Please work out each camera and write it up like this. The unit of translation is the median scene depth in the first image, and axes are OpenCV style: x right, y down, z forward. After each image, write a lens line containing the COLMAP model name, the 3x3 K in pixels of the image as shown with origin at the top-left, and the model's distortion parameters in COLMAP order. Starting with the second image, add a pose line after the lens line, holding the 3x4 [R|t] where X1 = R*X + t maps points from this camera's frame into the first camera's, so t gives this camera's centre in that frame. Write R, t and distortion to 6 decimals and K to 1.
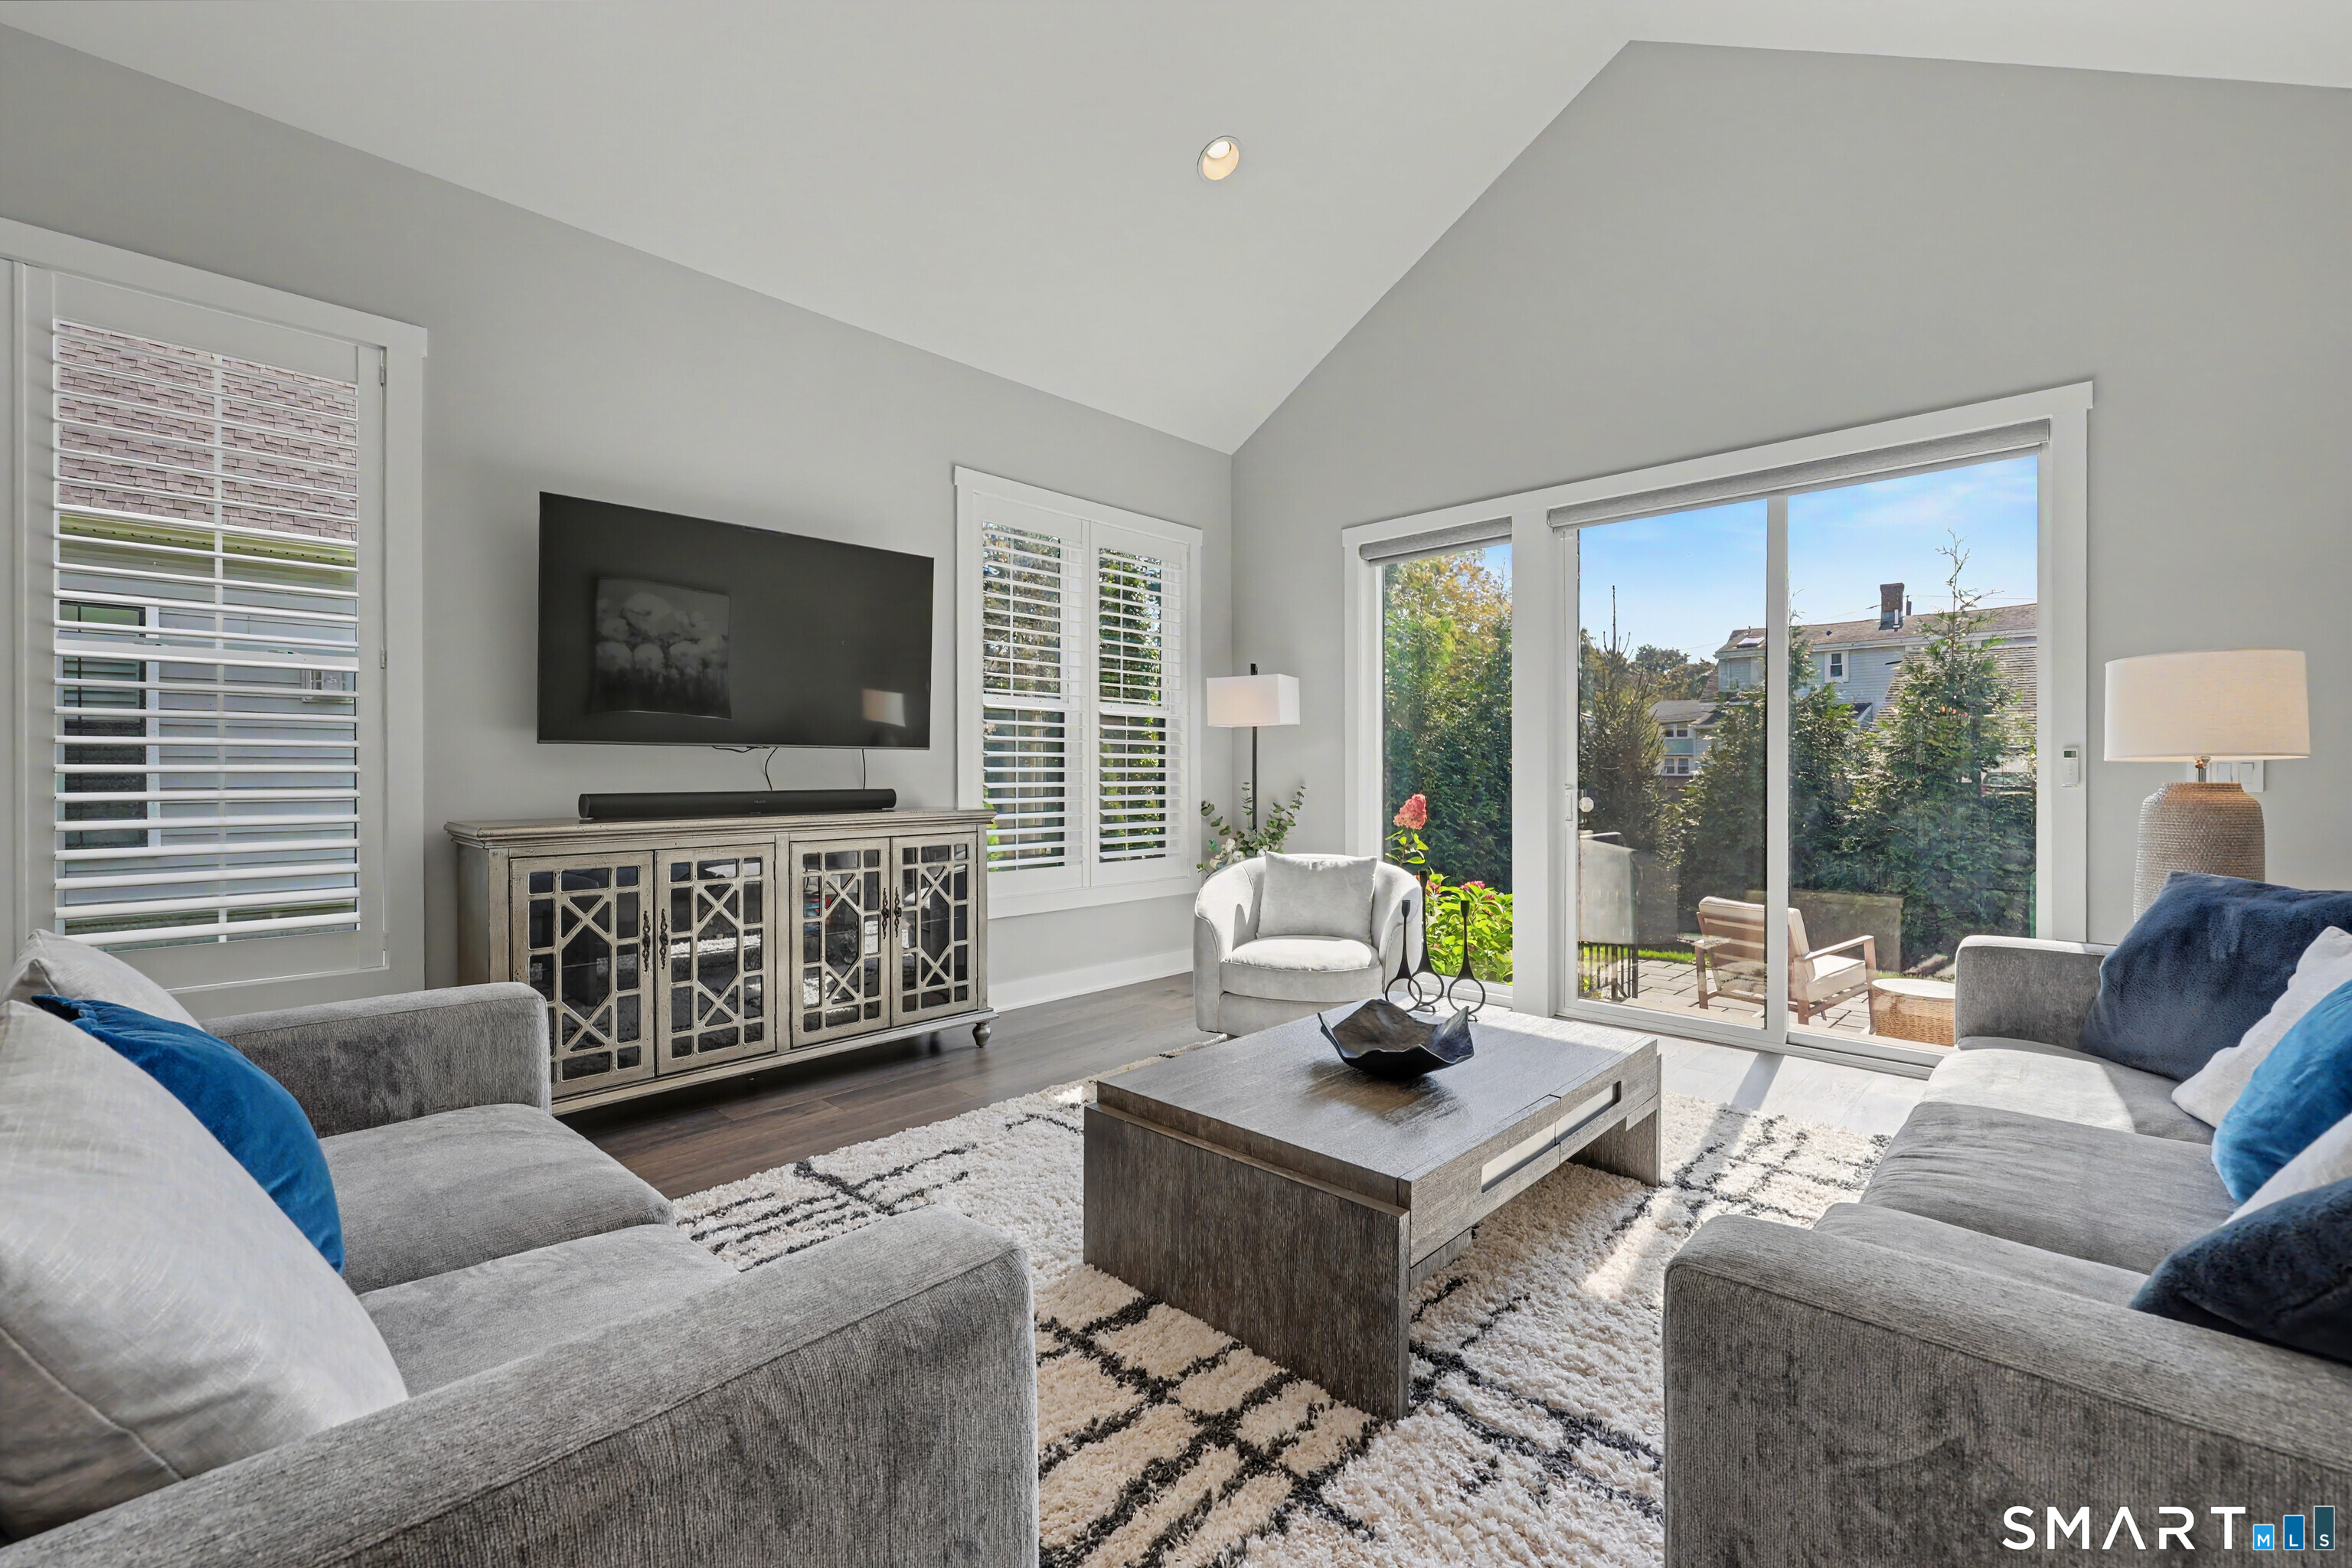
lens RADIAL K [[963.0, 0, 1136.9], [0, 963.0, 784.7], [0, 0, 1]] dist [0.000680, -0.000043]
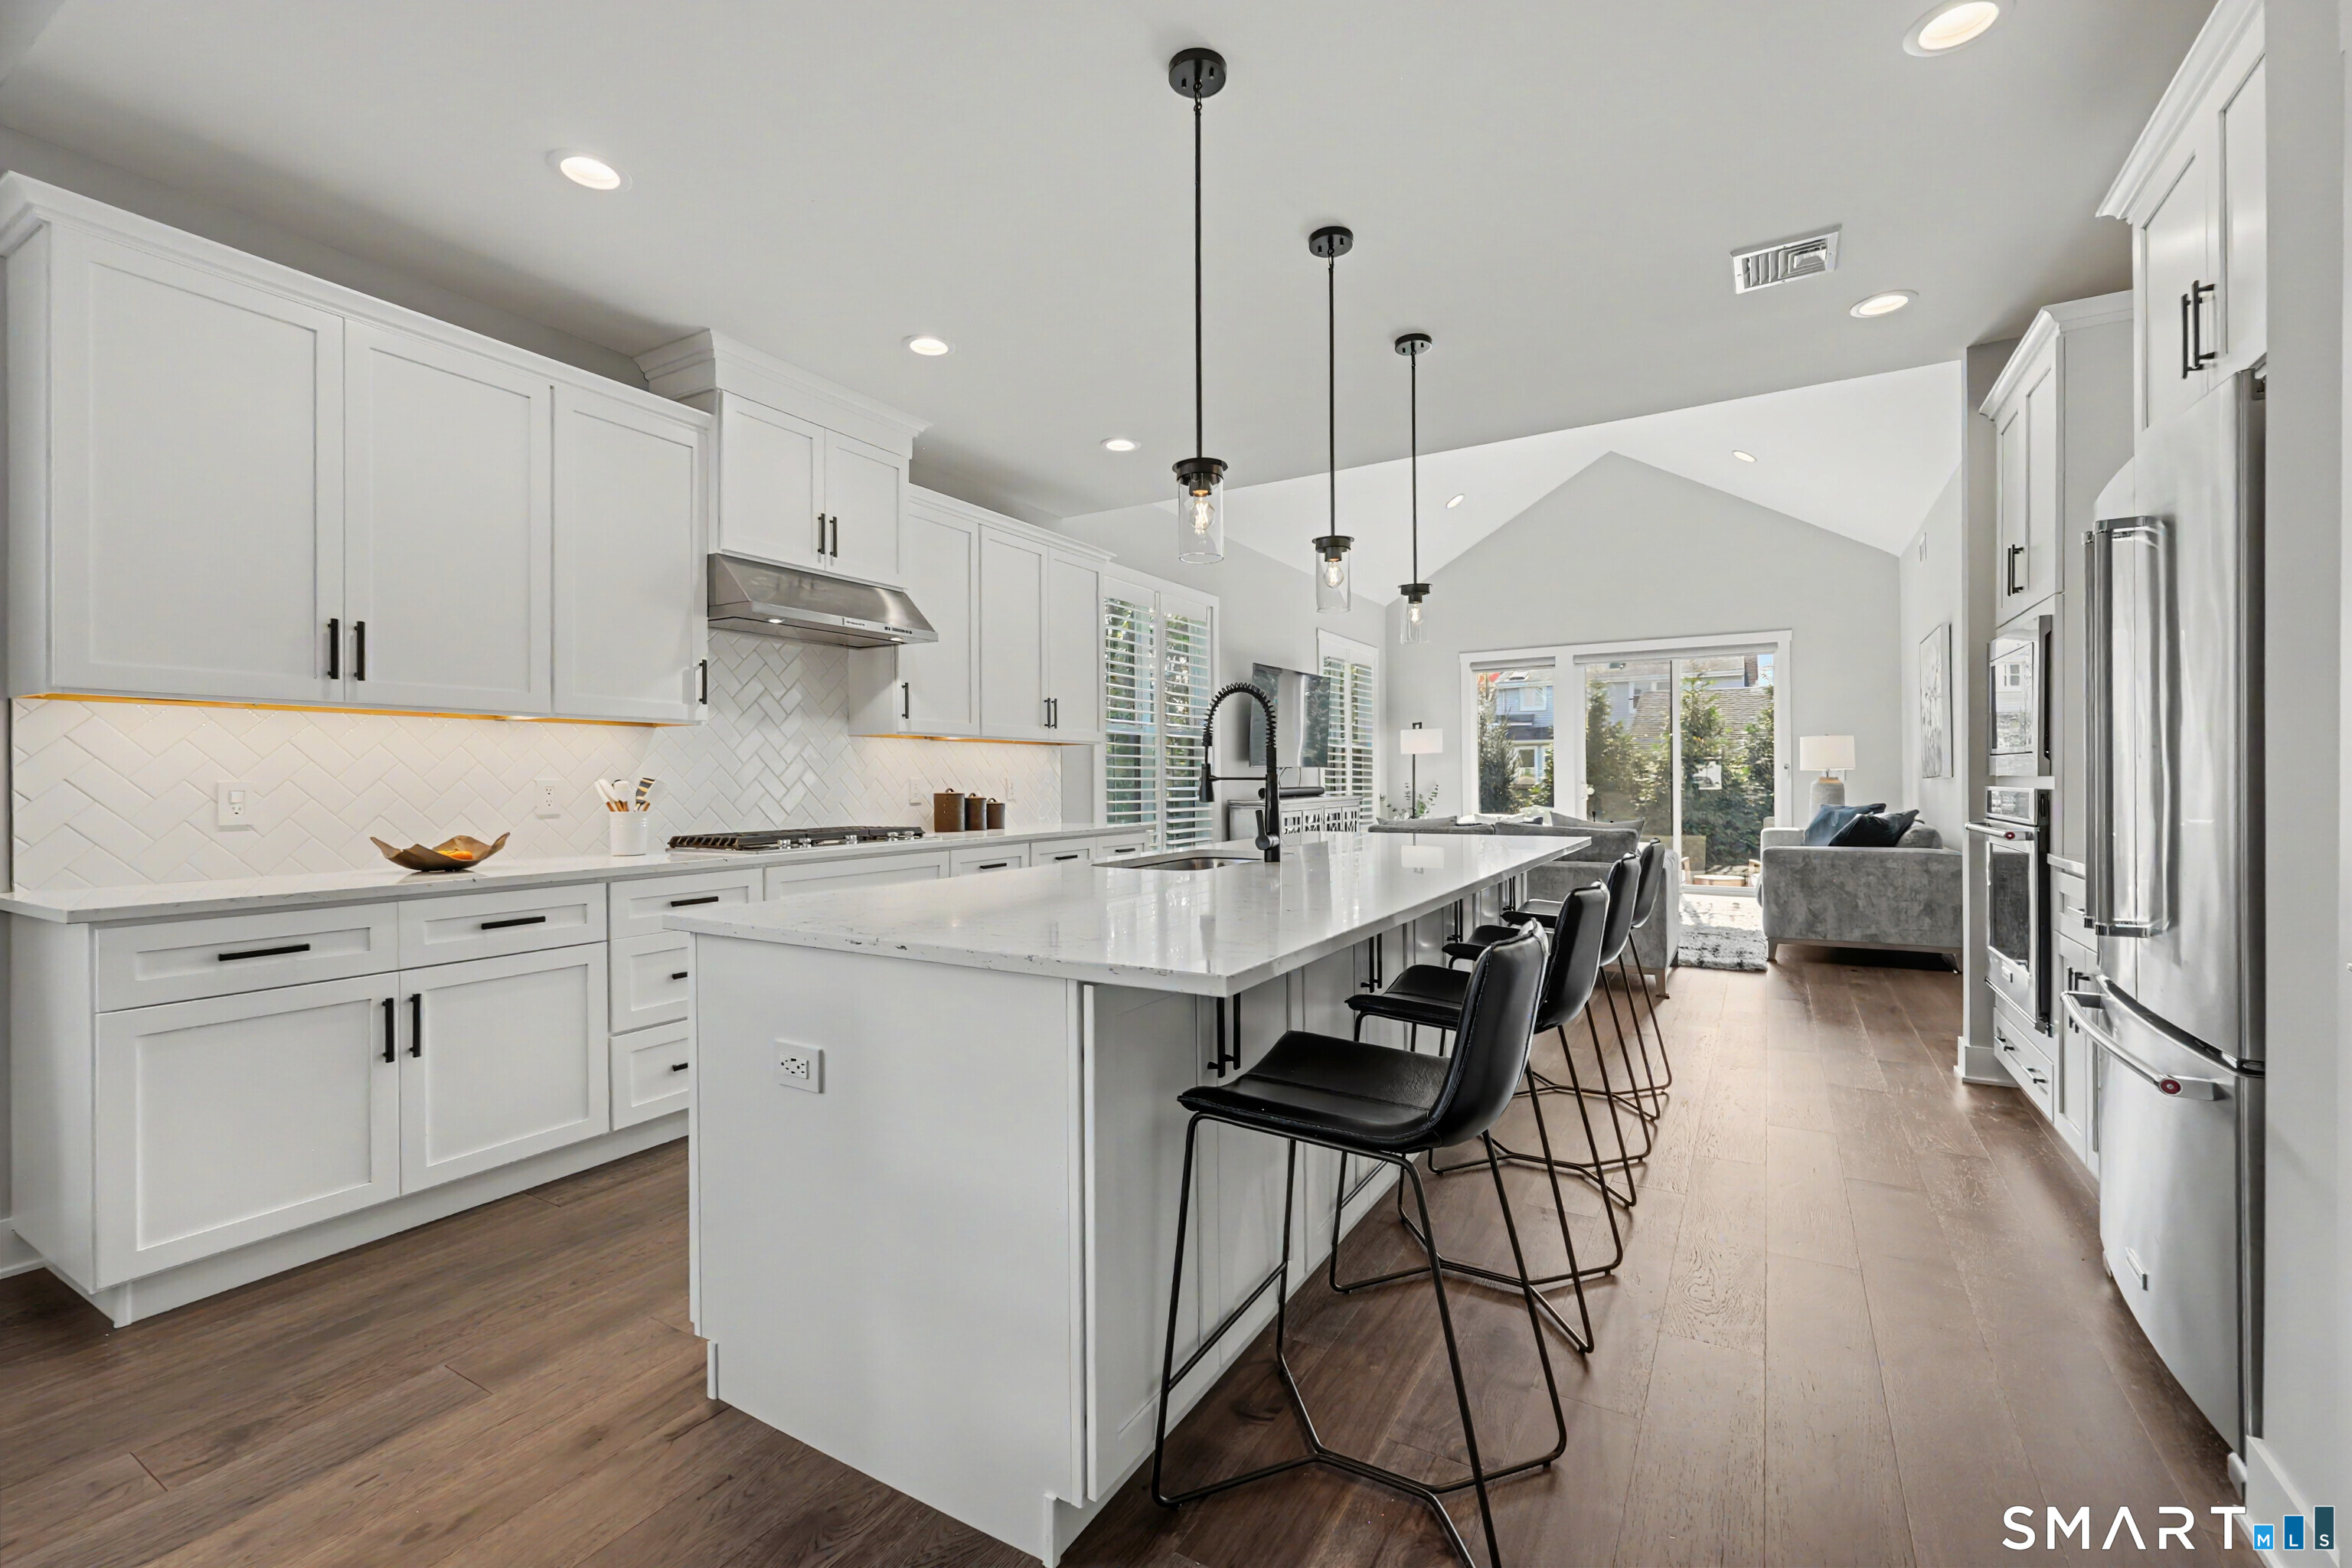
lens RADIAL K [[963.0, 0, 1155.6], [0, 963.0, 779.8], [0, 0, 1]] dist [0.000680, -0.000043]
pose [[0.979144, -0.007821, 0.203018, -1.553578], [0.010860, 0.999845, -0.013859, 0.022358], [-0.202878, 0.015775, 0.979077, -1.498341]]
